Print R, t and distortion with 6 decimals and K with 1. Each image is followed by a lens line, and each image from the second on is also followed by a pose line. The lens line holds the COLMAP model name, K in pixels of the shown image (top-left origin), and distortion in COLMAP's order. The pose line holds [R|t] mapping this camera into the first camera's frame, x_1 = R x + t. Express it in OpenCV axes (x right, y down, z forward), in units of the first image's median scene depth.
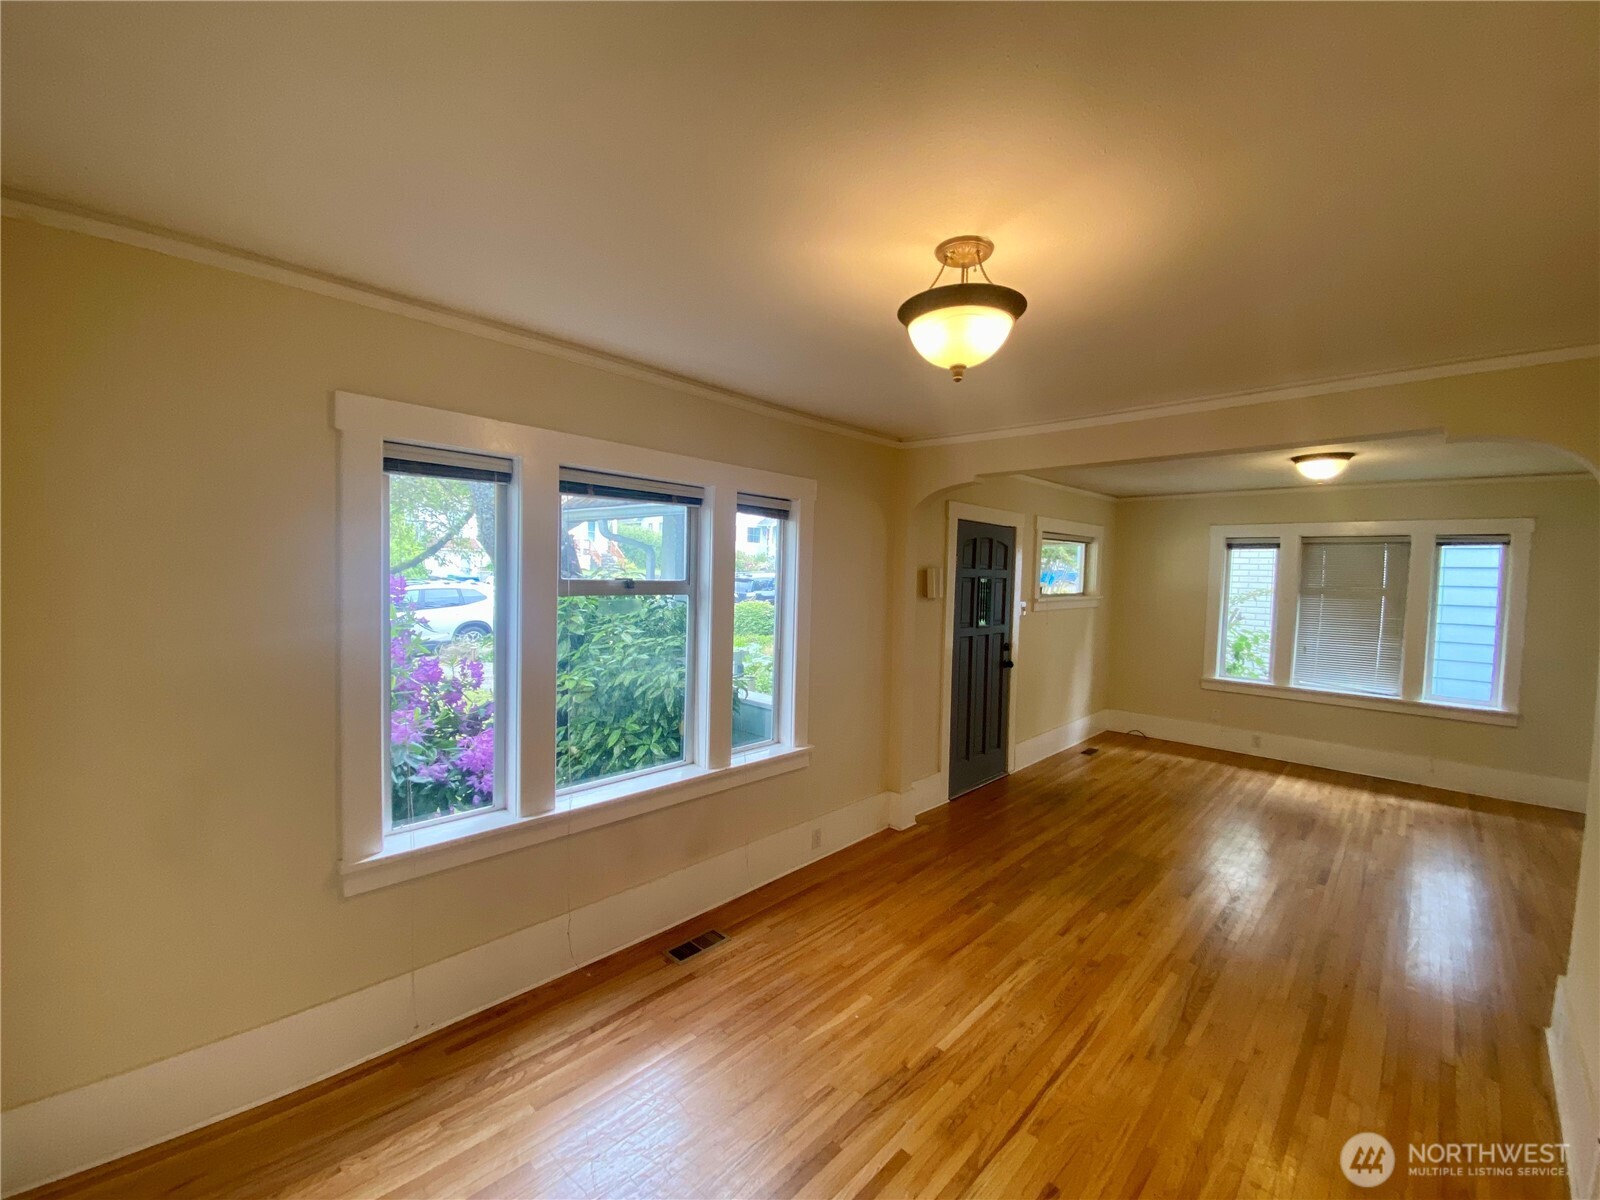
lens RADIAL K [[653.8, 0, 790.9], [0, 653.8, 598.4], [0, 0, 1]] dist [-0.028164, -0.000690]
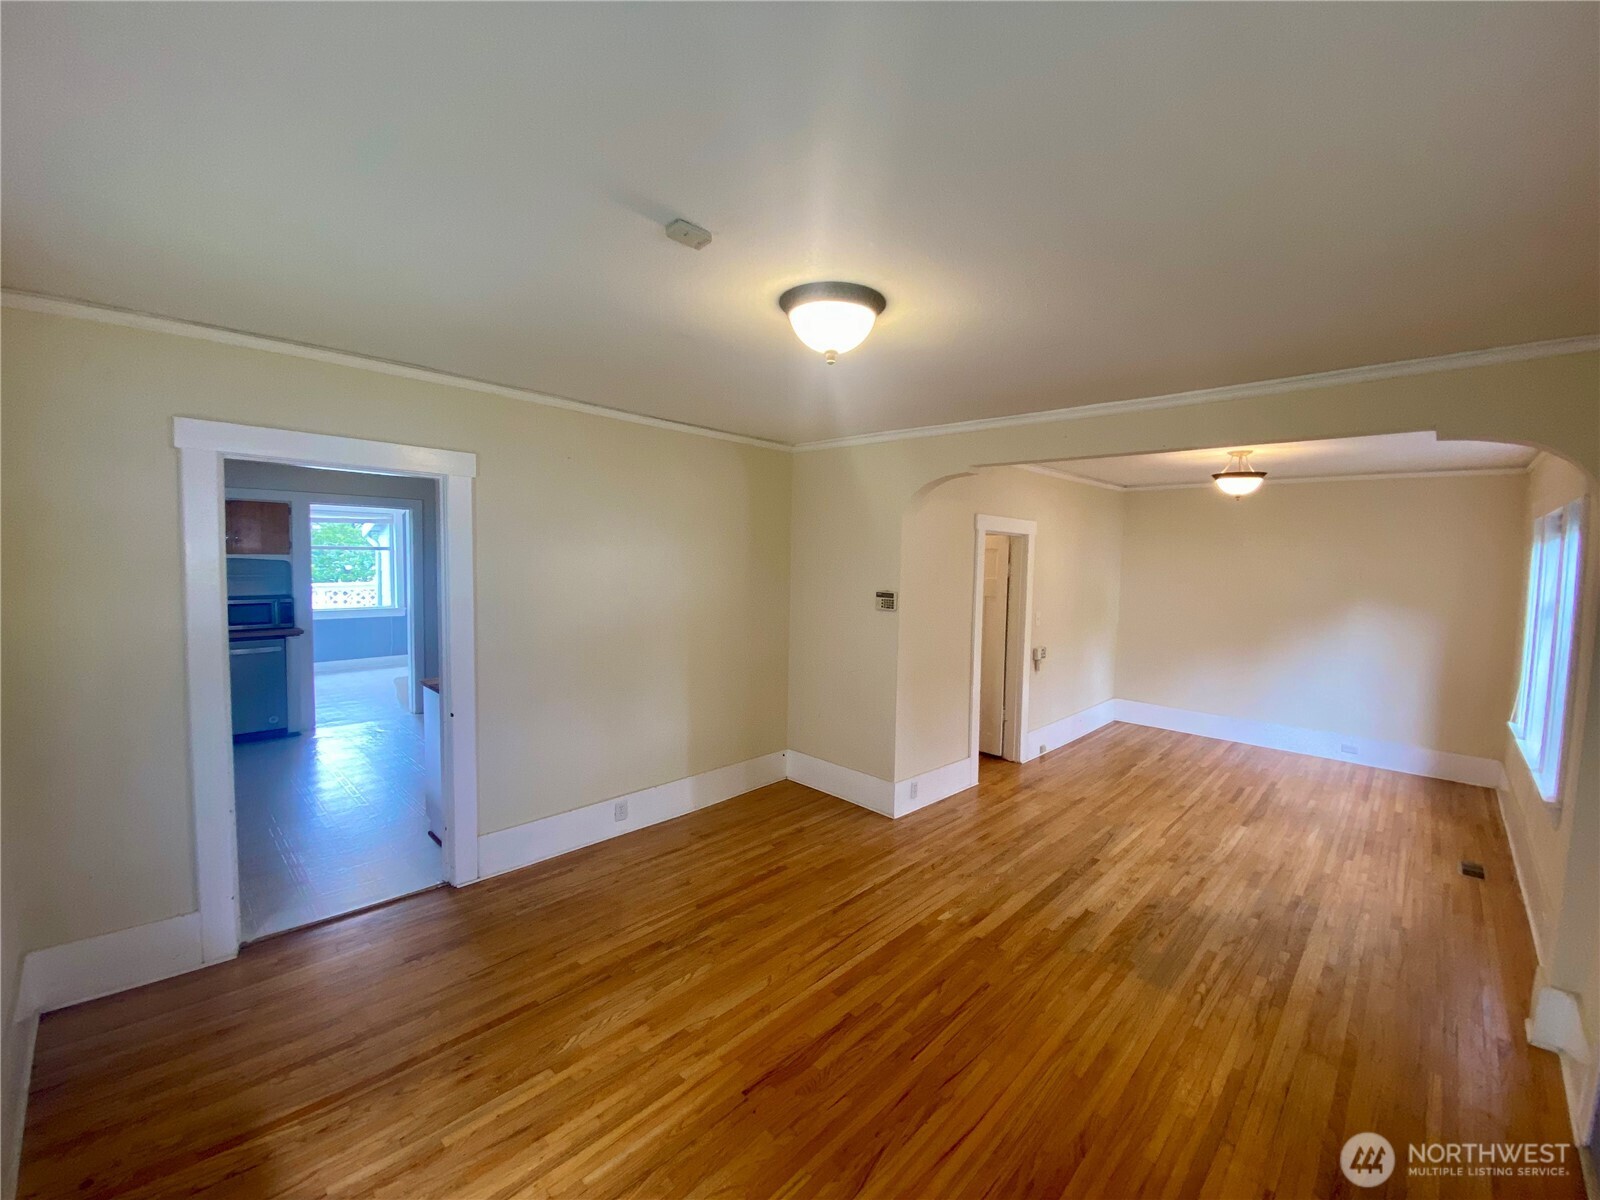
lens RADIAL K [[645.1, 0, 766.8], [0, 645.1, 605.2], [0, 0, 1]] dist [0.001064, -0.017043]
pose [[-0.998706, -0.037833, 0.033973, 1.462511], [-0.033615, 0.992546, 0.117142, -0.113899], [-0.038152, 0.115849, -0.992534, 2.604834]]
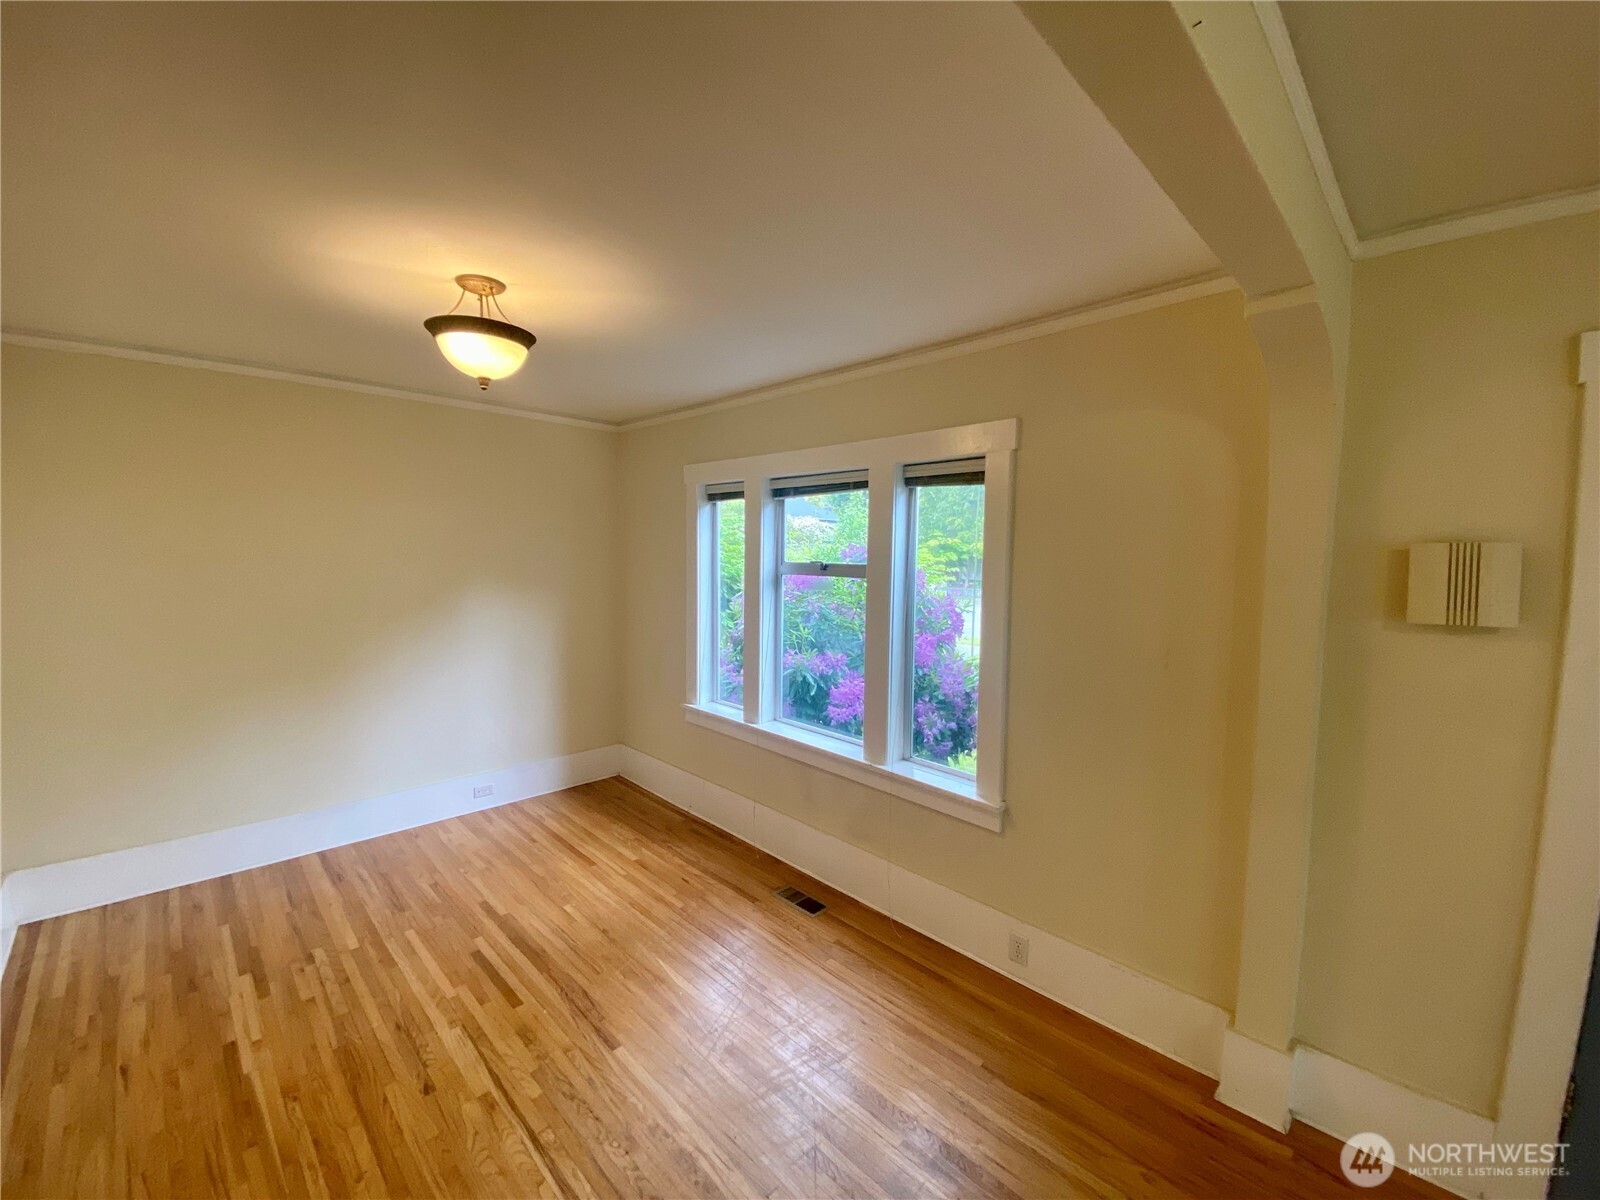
lens RADIAL K [[650.0, 0, 800.0], [0, 650.0, 595.5], [0, 0, 1]] dist [0.019238, -0.017909]
pose [[-0.018202, 0.055014, -0.998320, 1.060838], [-0.052965, 0.997030, 0.055908, -0.040060], [0.998430, 0.053894, -0.015234, 1.139775]]
